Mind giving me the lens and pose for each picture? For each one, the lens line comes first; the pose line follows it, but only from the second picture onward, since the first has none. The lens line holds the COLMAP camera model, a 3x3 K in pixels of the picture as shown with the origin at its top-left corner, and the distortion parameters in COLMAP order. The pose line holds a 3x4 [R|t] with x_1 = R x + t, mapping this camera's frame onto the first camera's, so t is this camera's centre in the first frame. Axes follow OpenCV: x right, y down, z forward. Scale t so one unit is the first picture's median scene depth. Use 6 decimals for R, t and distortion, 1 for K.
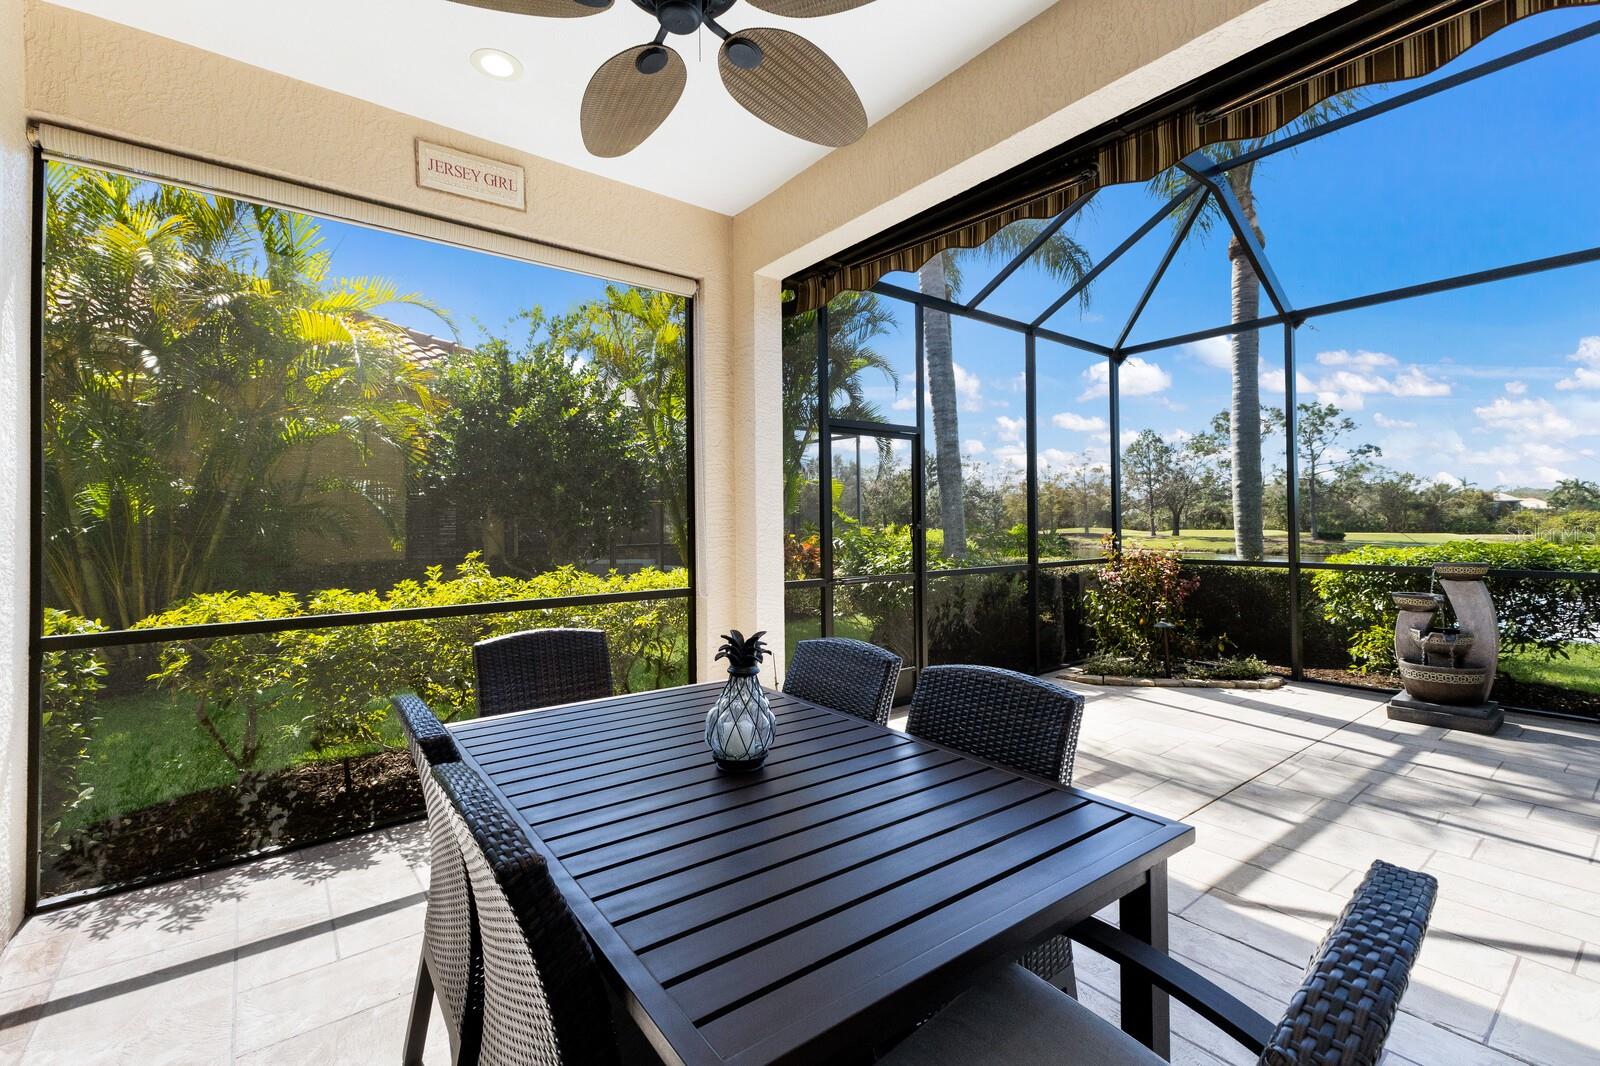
lens RADIAL K [[683.5, 0, 781.4], [0, 683.5, 511.7], [0, 0, 1]] dist [-0.000533, -0.000254]
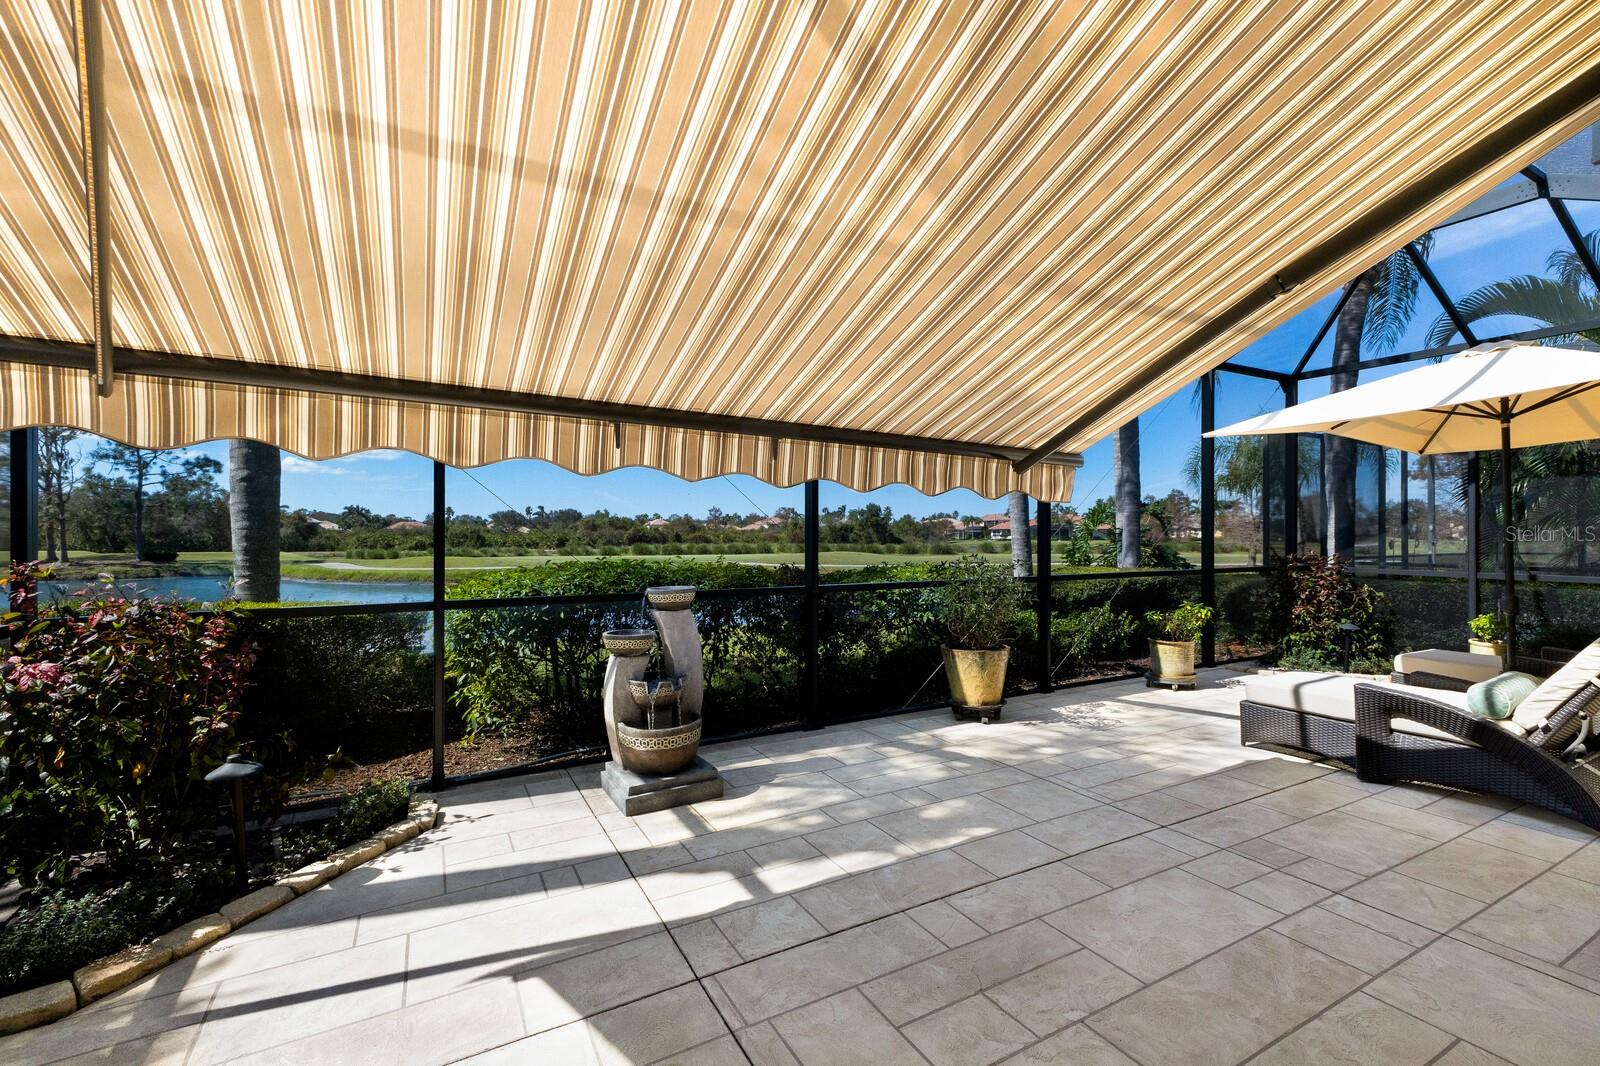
lens RADIAL K [[691.0, 0, 800.0], [0, 691.0, 533.0], [0, 0, 1]] dist [0.020693, -0.000401]
pose [[0.138457, 0.011035, 0.990307, 0.011844], [-0.015099, 0.999845, -0.009030, 0.000868], [-0.990253, -0.013703, 0.138602, 0.042700]]
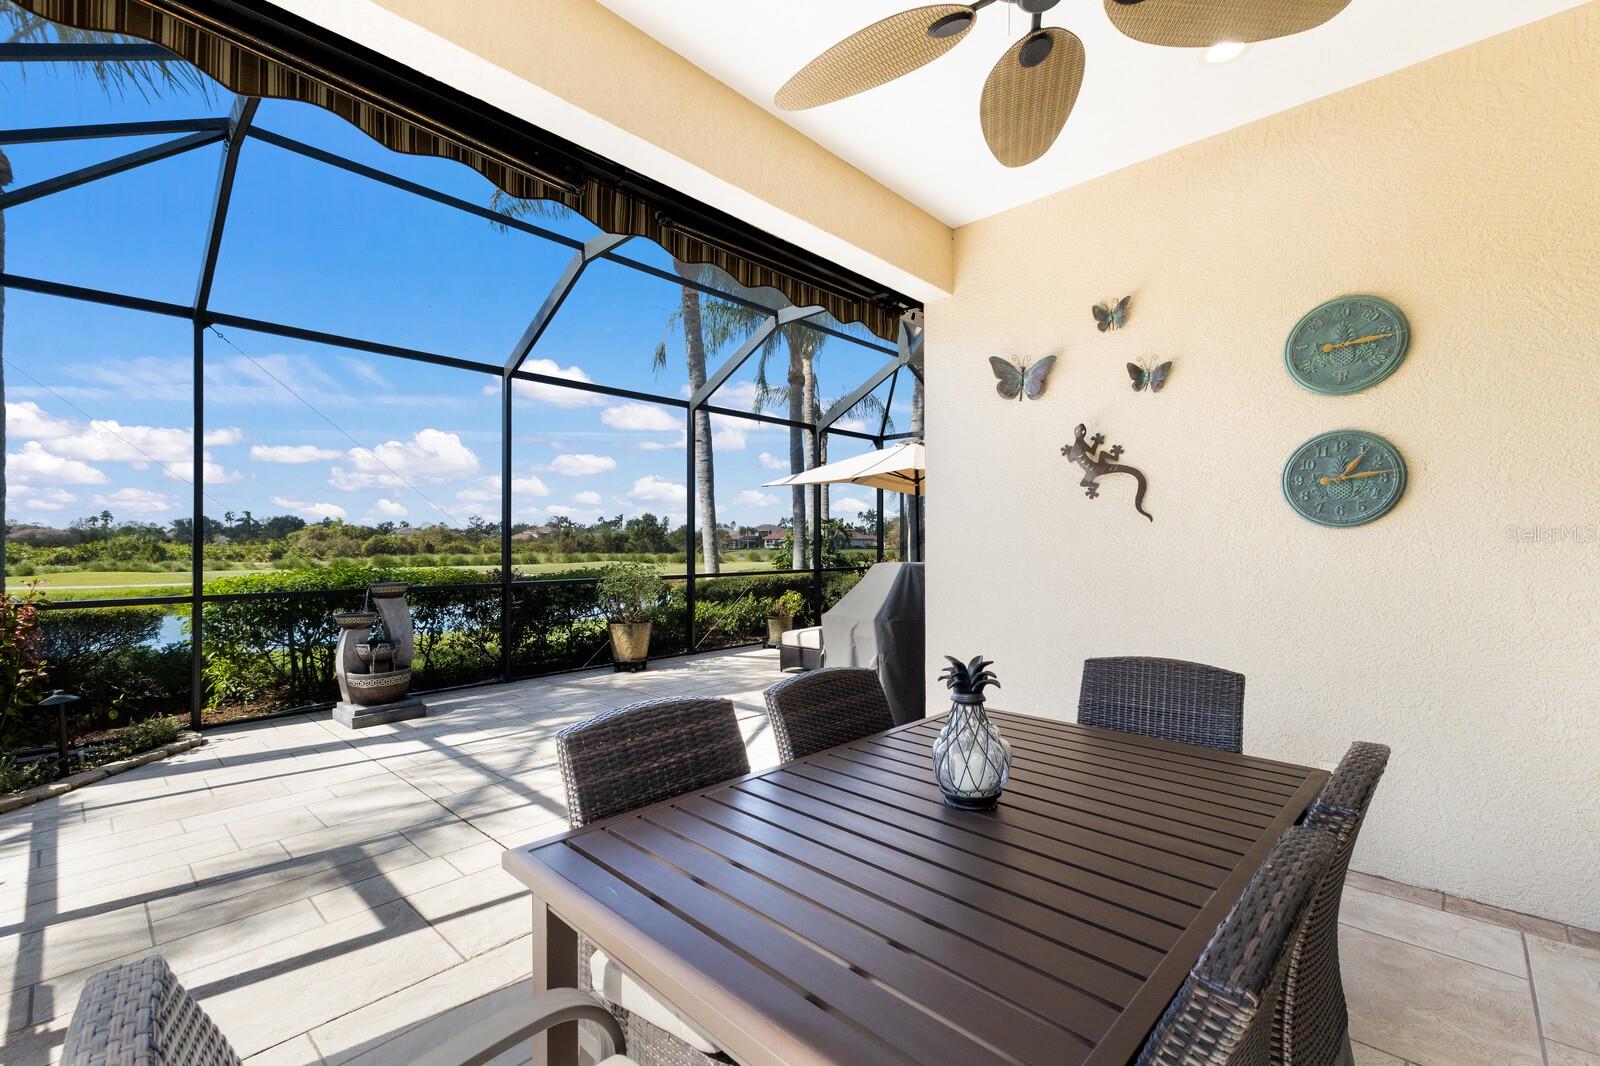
lens RADIAL K [[686.9, 0, 798.8], [0, 686.9, 536.2], [0, 0, 1]] dist [0.014779, -0.000393]
pose [[-0.175020, 0.020300, 0.984356, -0.019476], [-0.010276, 0.999695, -0.022443, 0.000710], [-0.984511, -0.014043, -0.174758, 0.029050]]
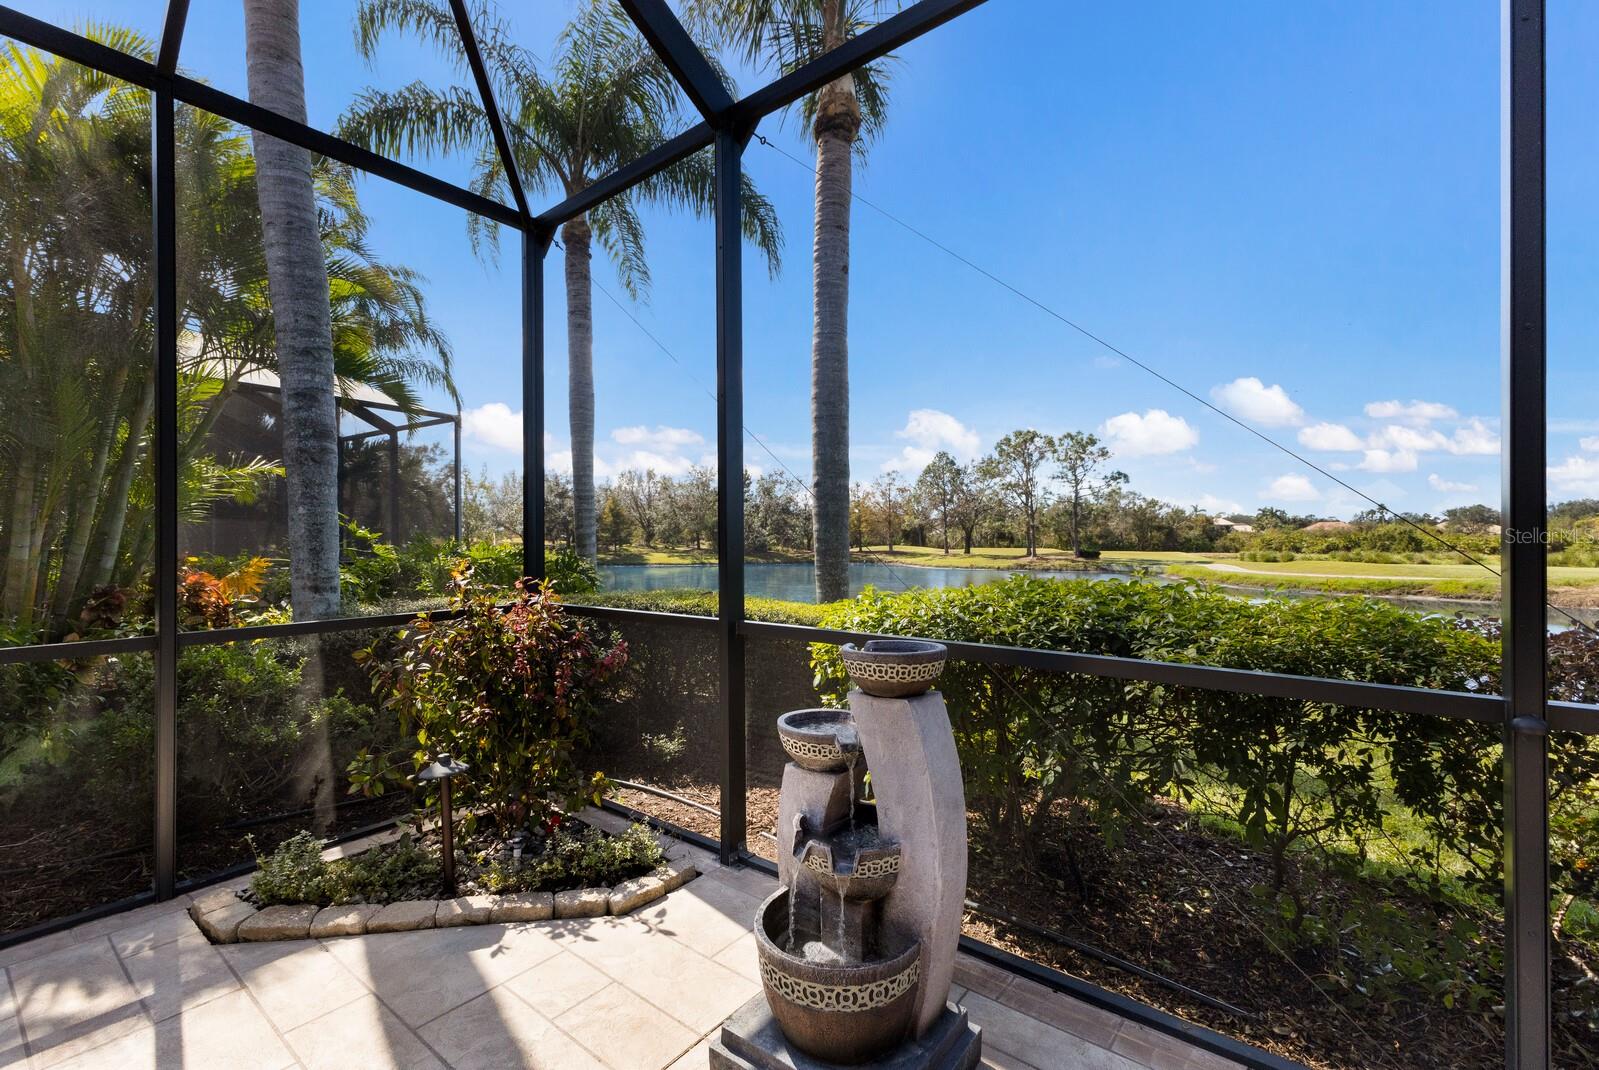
lens RADIAL K [[690.6, 0, 799.5], [0, 690.6, 535.0], [0, 0, 1]] dist [0.020693, -0.000401]
pose [[0.964631, 0.007999, 0.263484, 0.048449], [-0.010483, 0.999913, 0.008023, 0.000515], [-0.263397, -0.010501, 0.964630, 0.037043]]
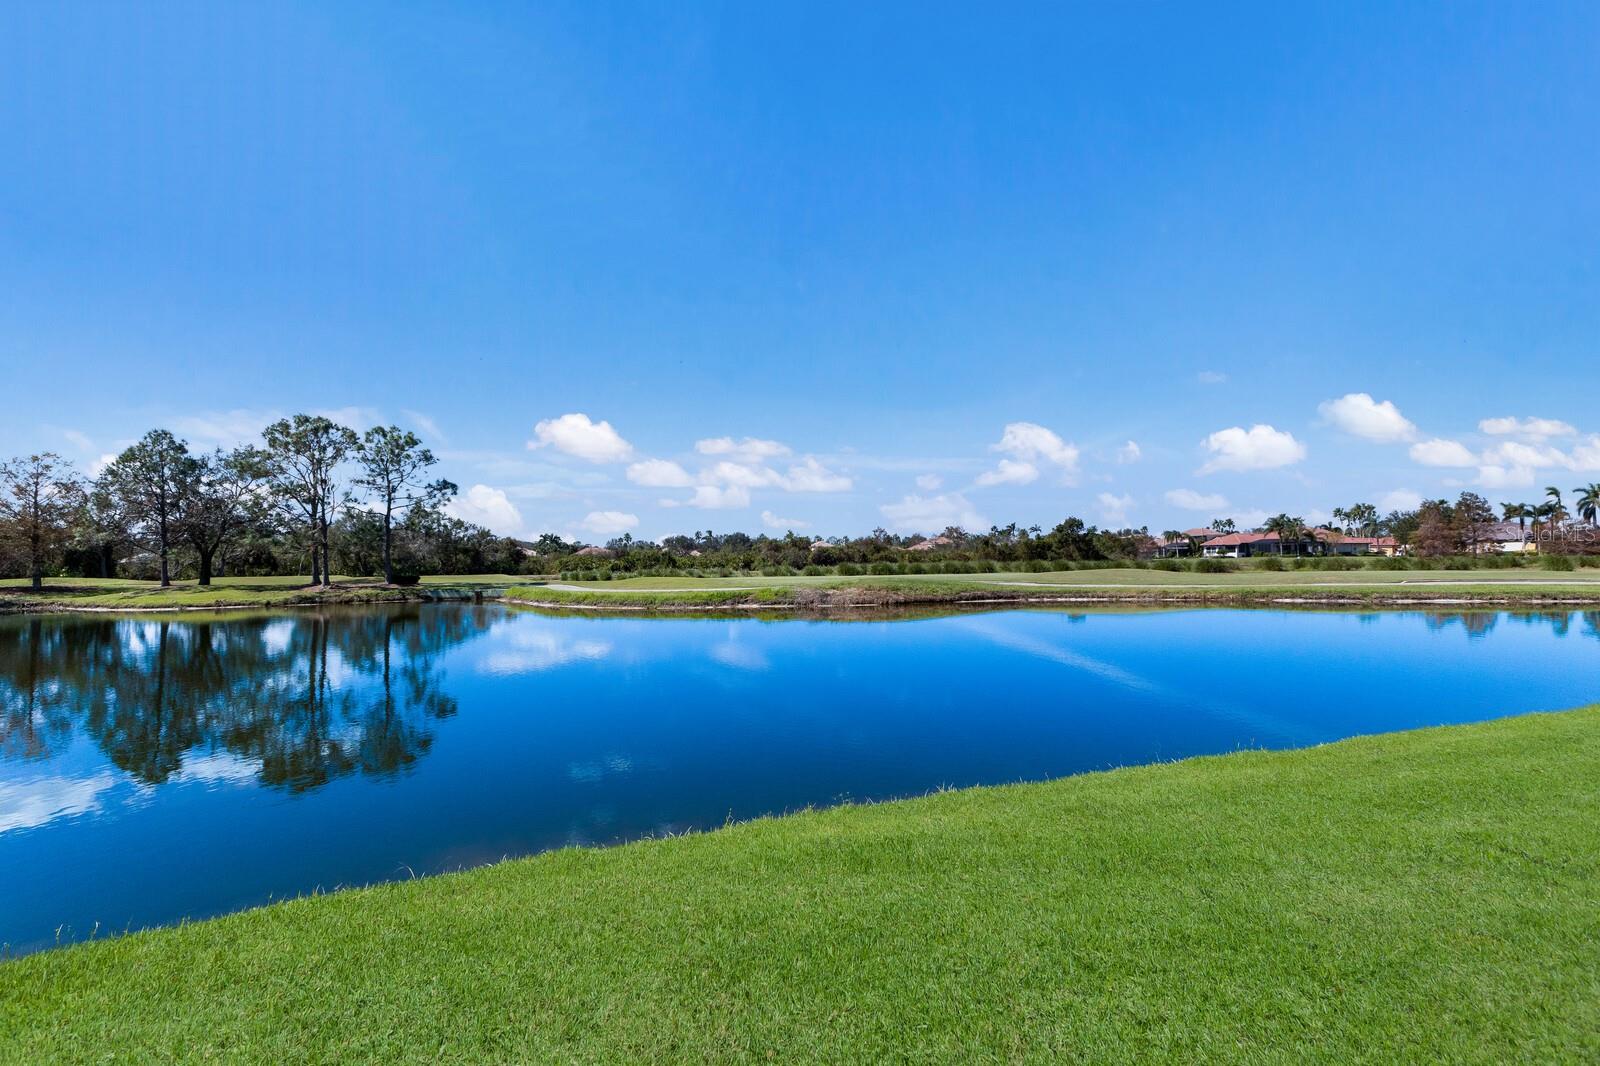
lens RADIAL K [[695.1, 0, 811.0], [0, 695.1, 529.6], [0, 0, 1]] dist [0.035076, -0.010364]
pose [[0.338870, 0.041840, 0.939902, 0.095879], [-0.003567, 0.999061, -0.043187, 0.006940], [-0.940826, 0.011282, 0.338701, 0.155085]]
